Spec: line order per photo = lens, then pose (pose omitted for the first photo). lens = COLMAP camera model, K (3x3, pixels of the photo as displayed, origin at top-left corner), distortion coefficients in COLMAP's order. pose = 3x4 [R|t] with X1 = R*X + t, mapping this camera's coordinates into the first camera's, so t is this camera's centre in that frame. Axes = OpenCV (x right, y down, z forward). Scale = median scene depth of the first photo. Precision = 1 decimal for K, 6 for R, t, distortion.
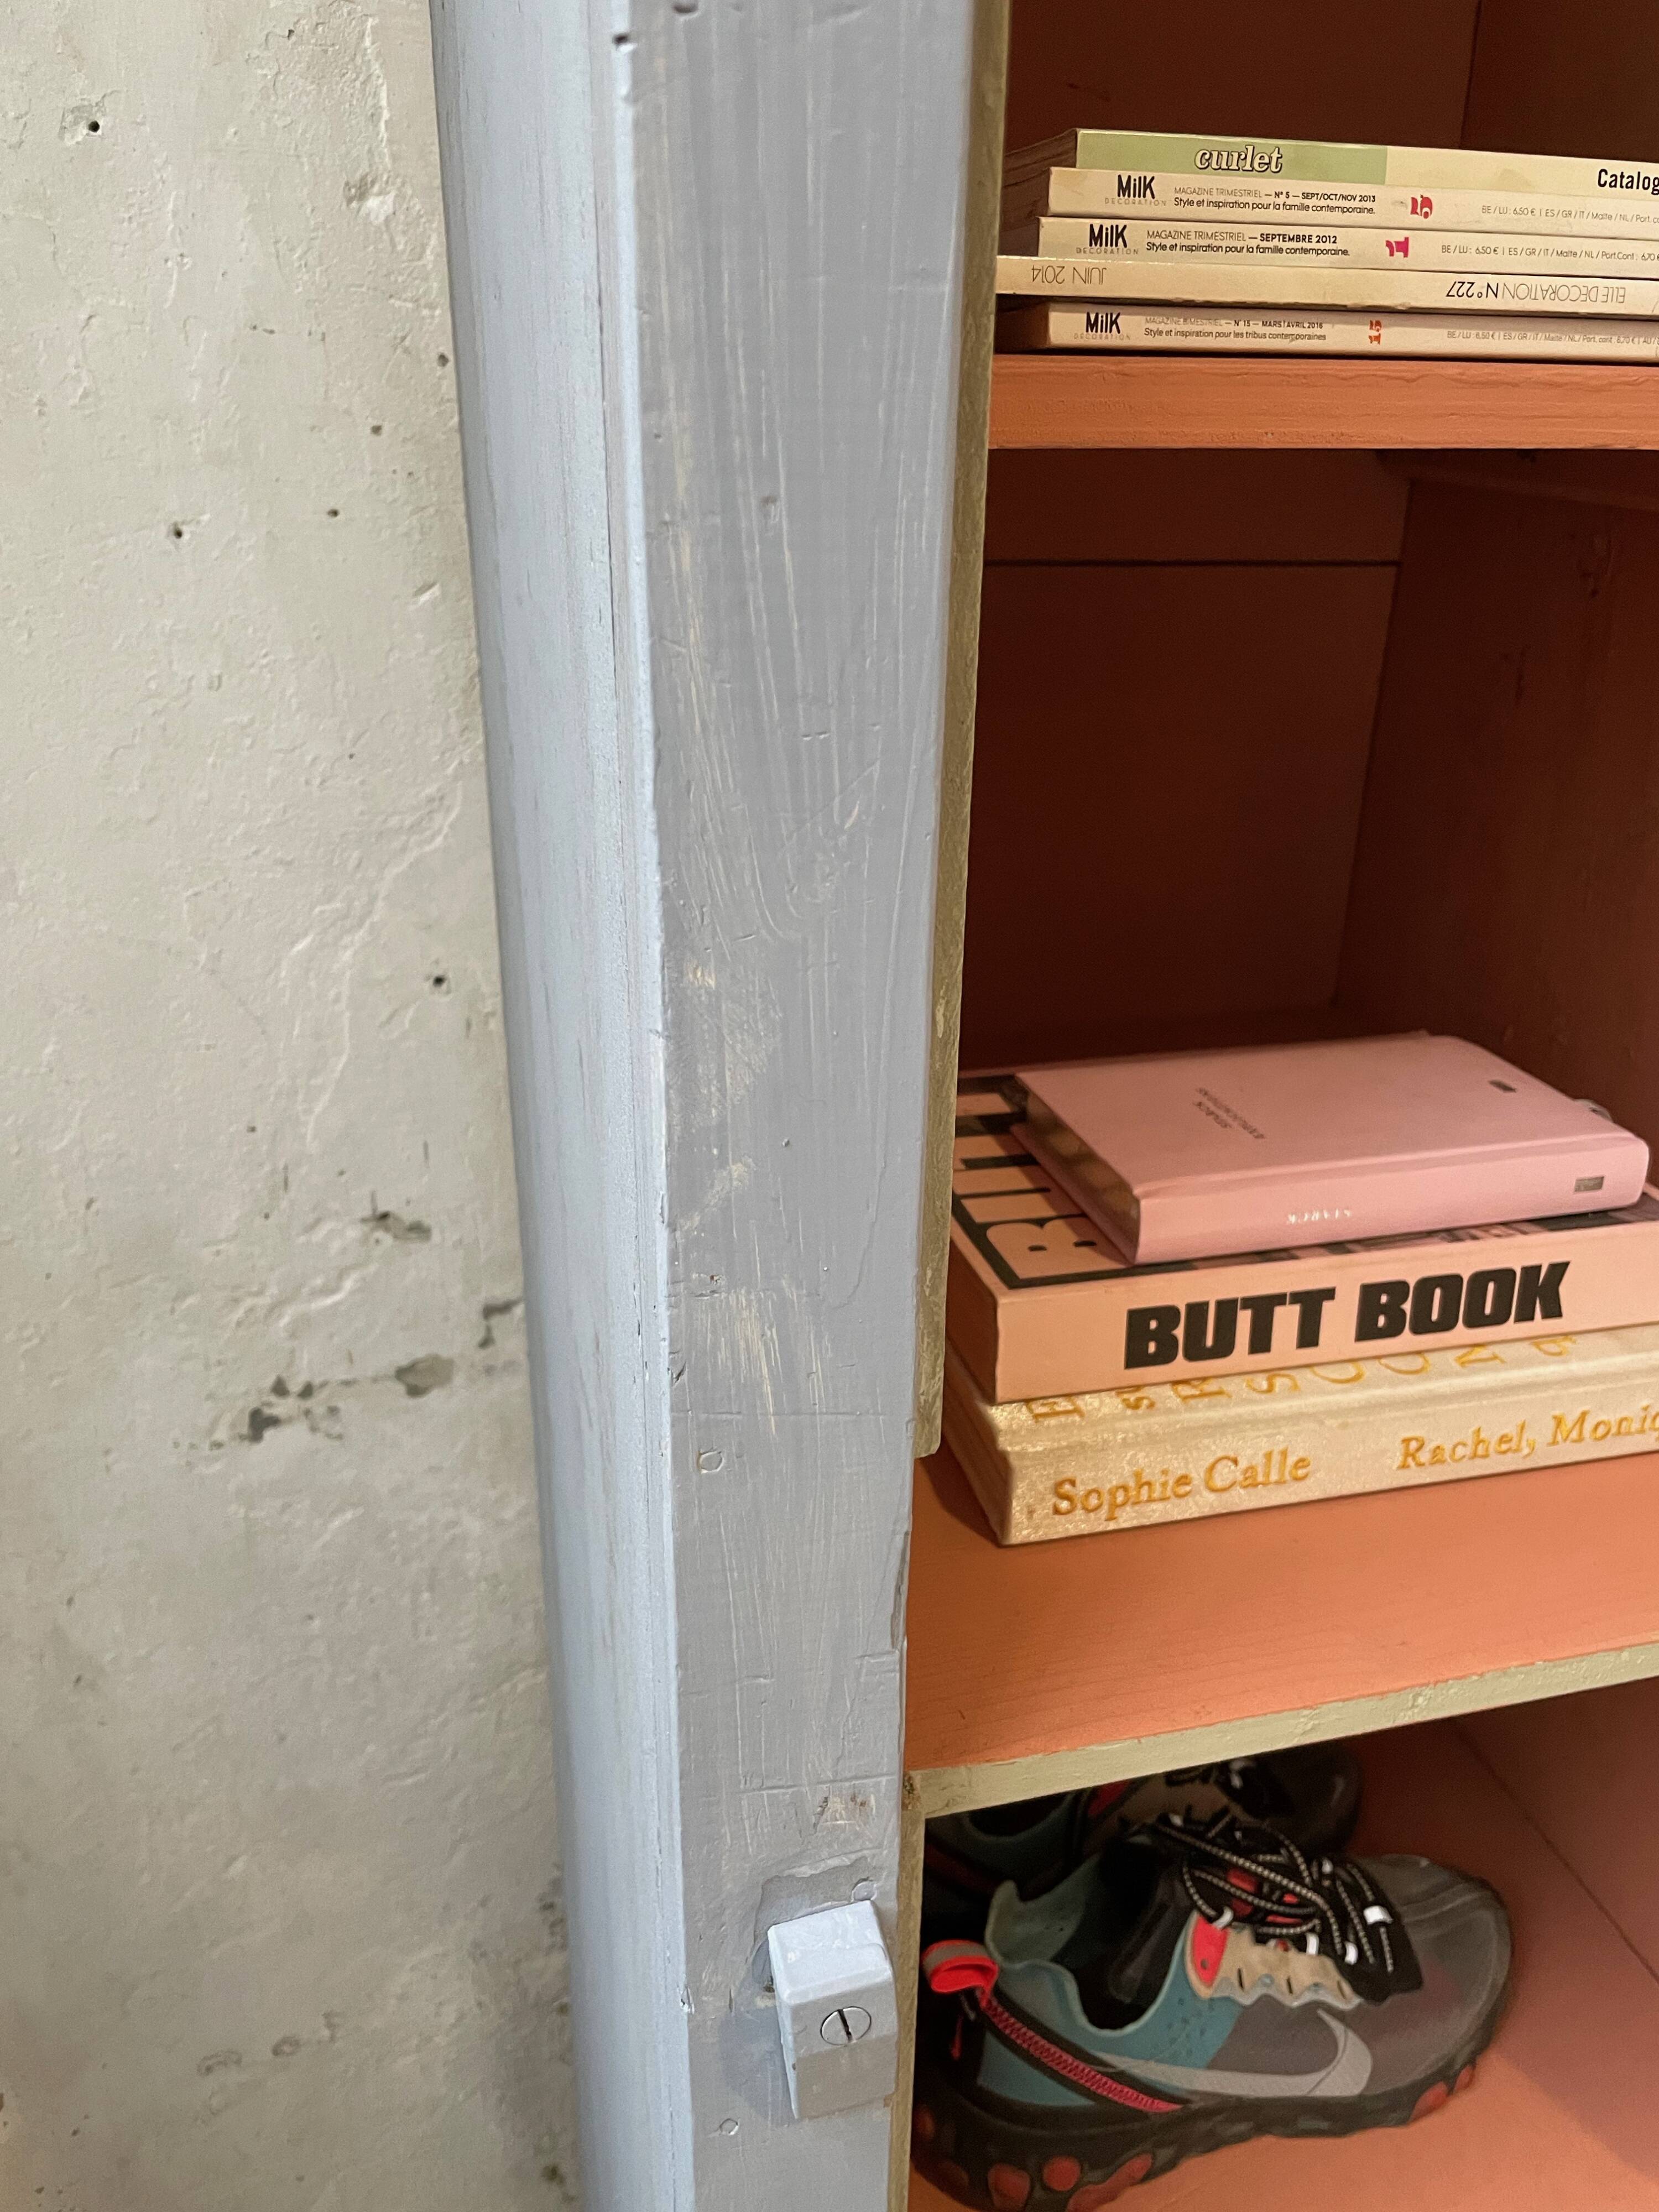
lens RADIAL K [[1673.0, 0, 848.5], [0, 1673.0, 1113.0], [0, 0, 1]] dist [0.083242, -0.112890]
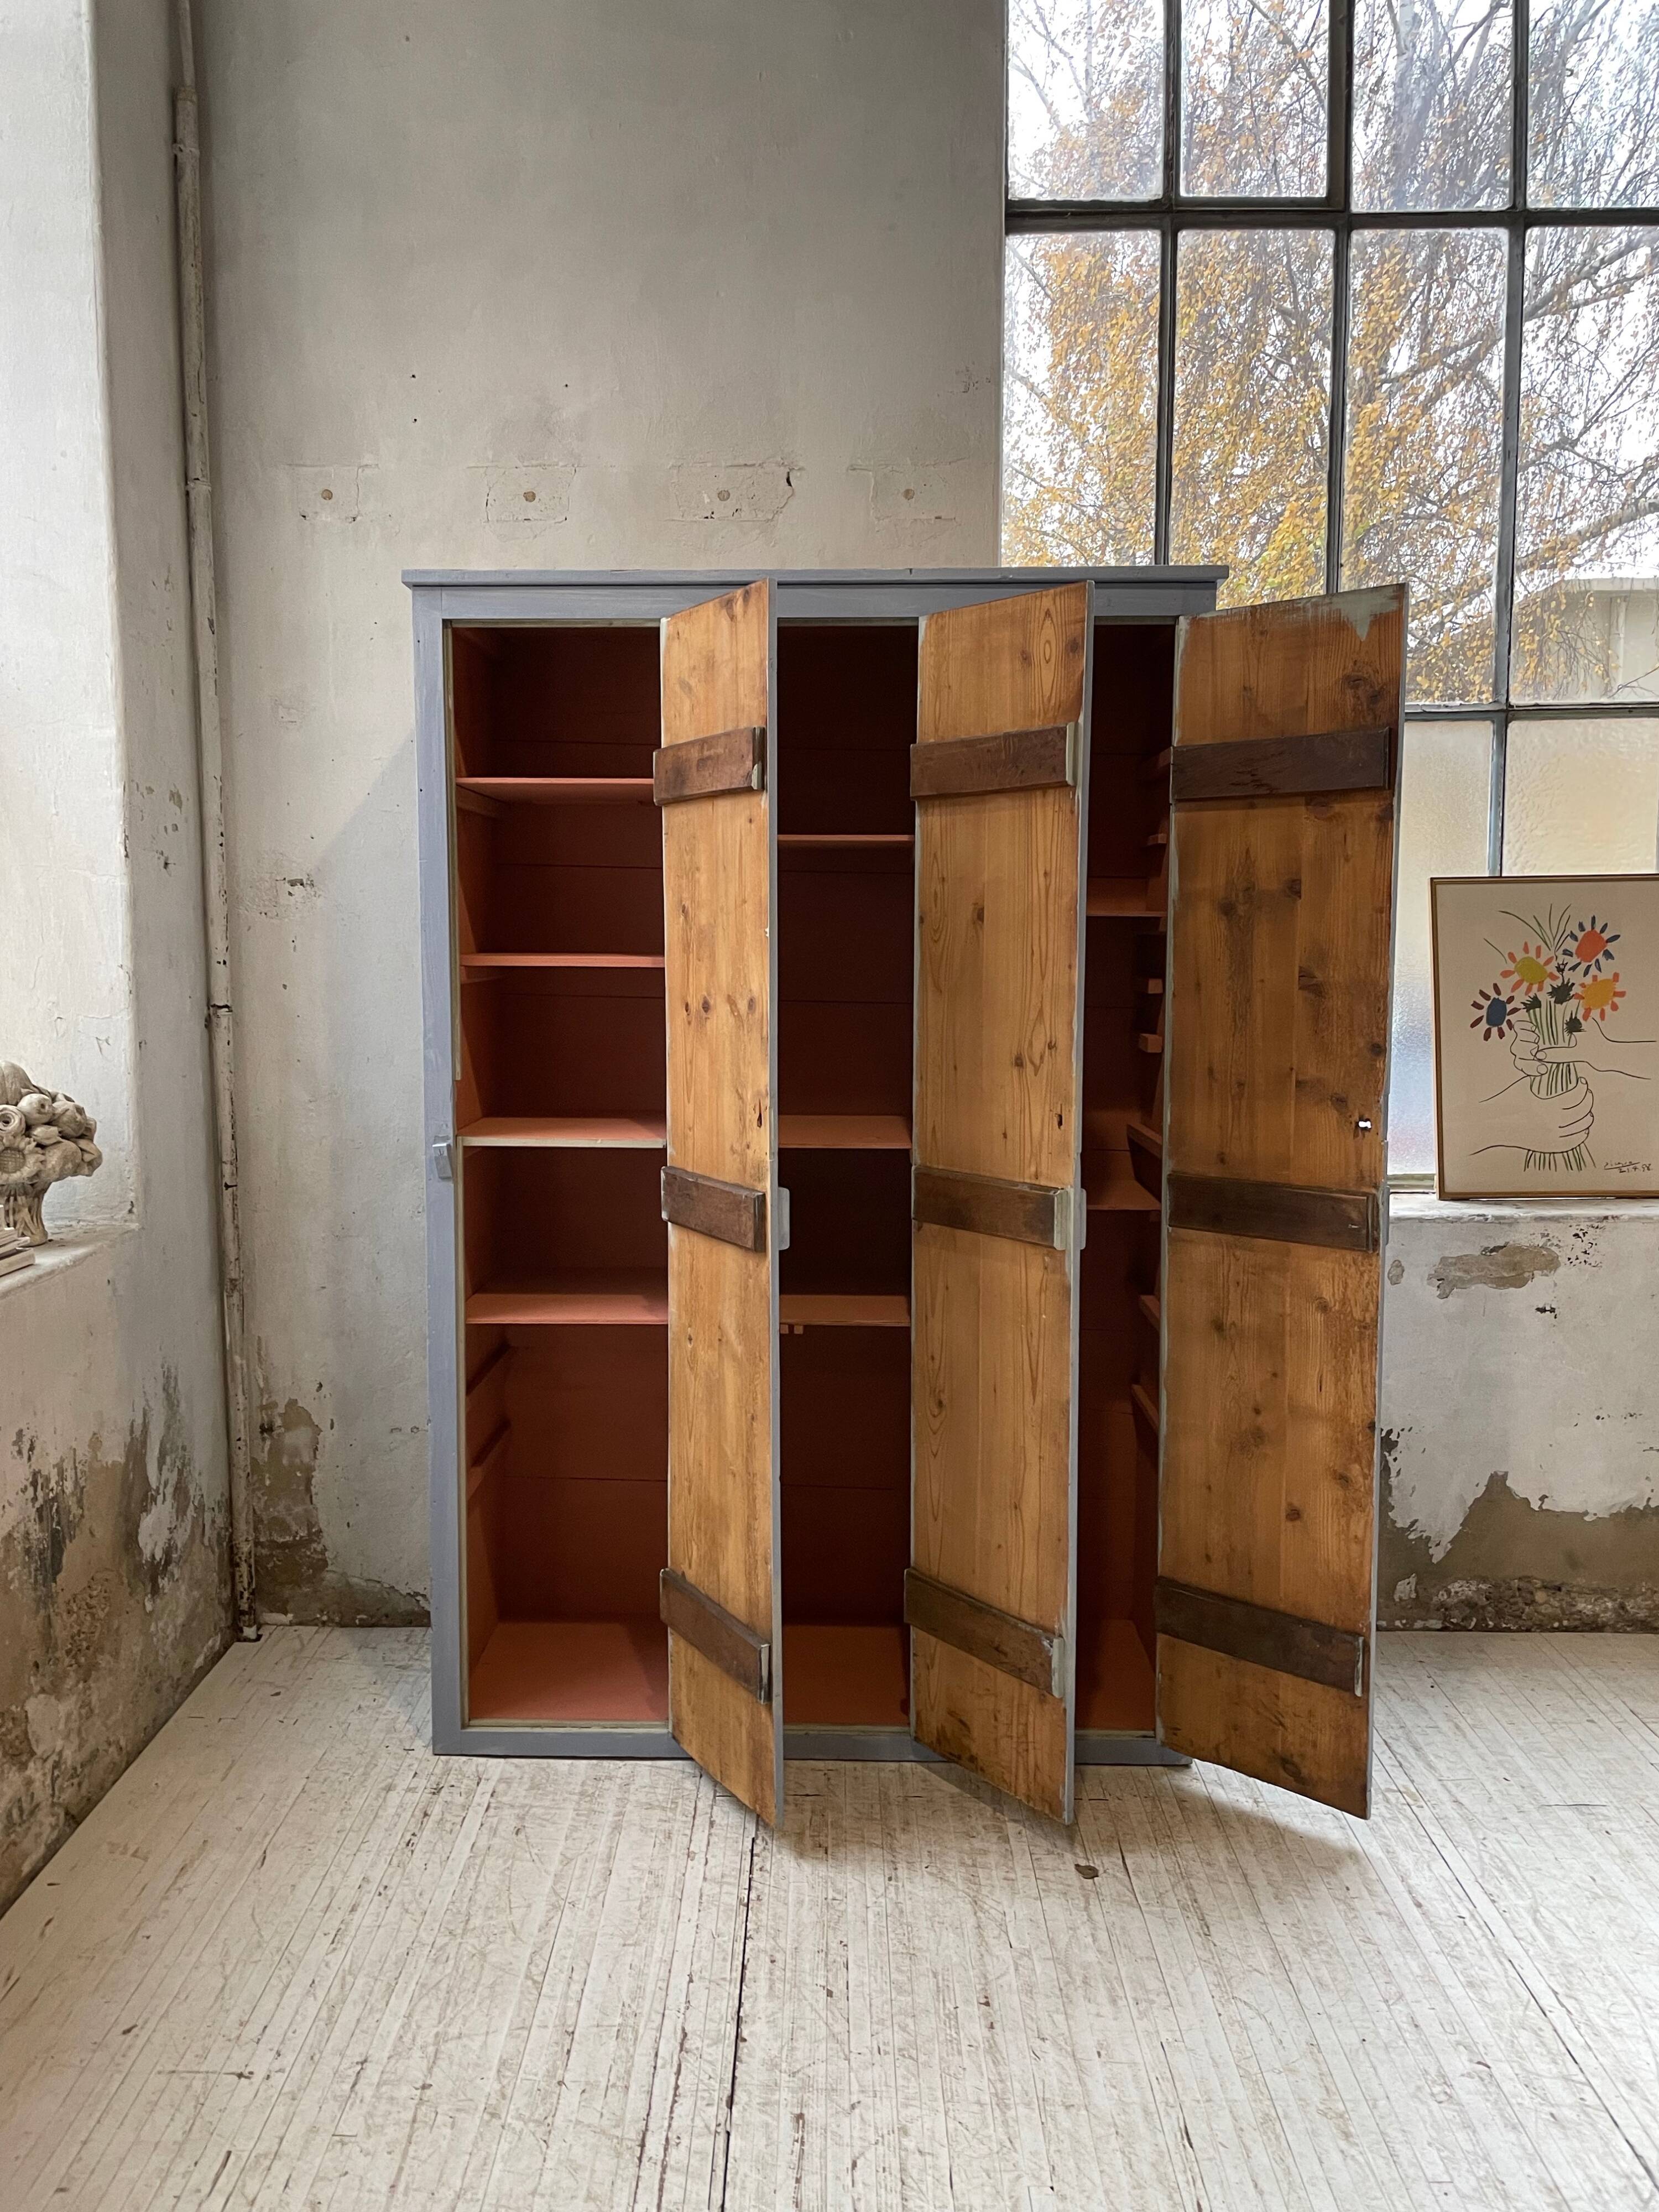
lens RADIAL K [[1673.0, 0, 807.1], [0, 1673.0, 1087.3], [0, 0, 1]] dist [0.083242, -0.112890]
pose [[0.954555, 0.010892, -0.297836, 2.090167], [-0.107259, 0.944927, -0.309205, 1.316519], [0.278066, 0.327099, 0.903153, -3.001450]]
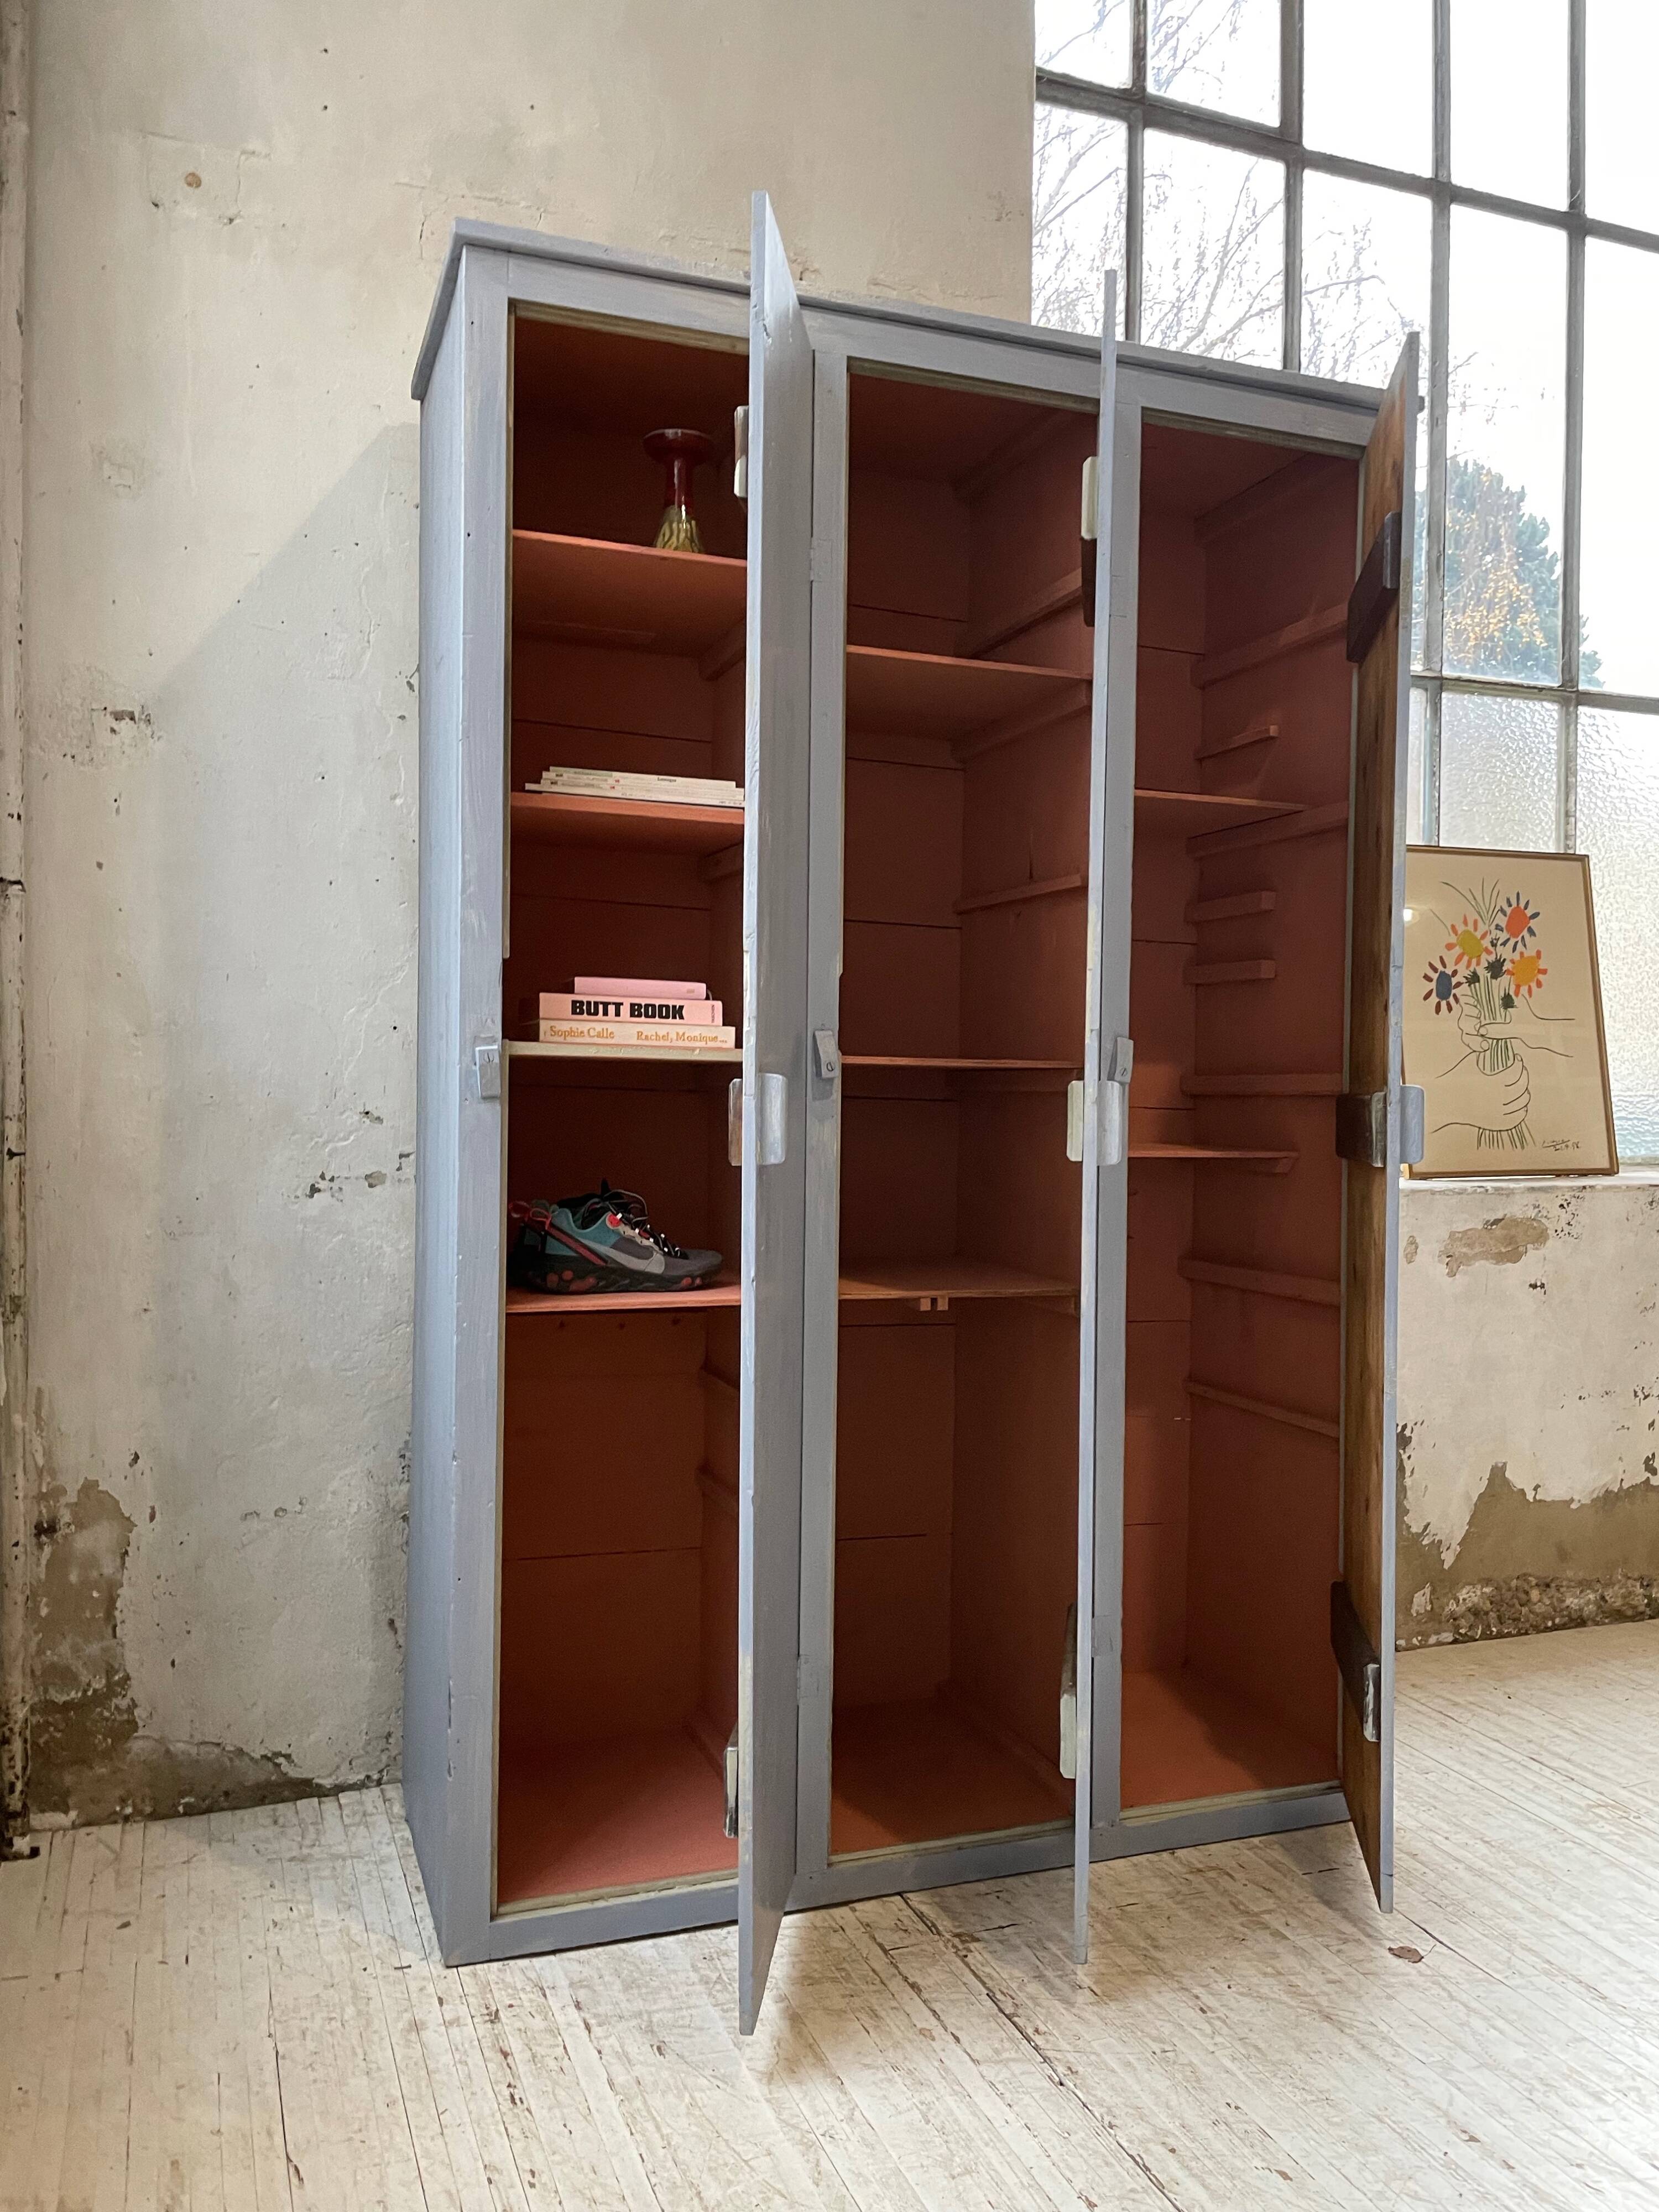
lens RADIAL K [[1673.0, 0, 840.8], [0, 1673.0, 1111.3], [0, 0, 1]] dist [0.083242, -0.112890]
pose [[0.996699, -0.003612, 0.081108, 0.364192], [0.035458, 0.918062, -0.394847, 1.516424], [-0.073036, 0.396420, 0.915160, -2.082236]]
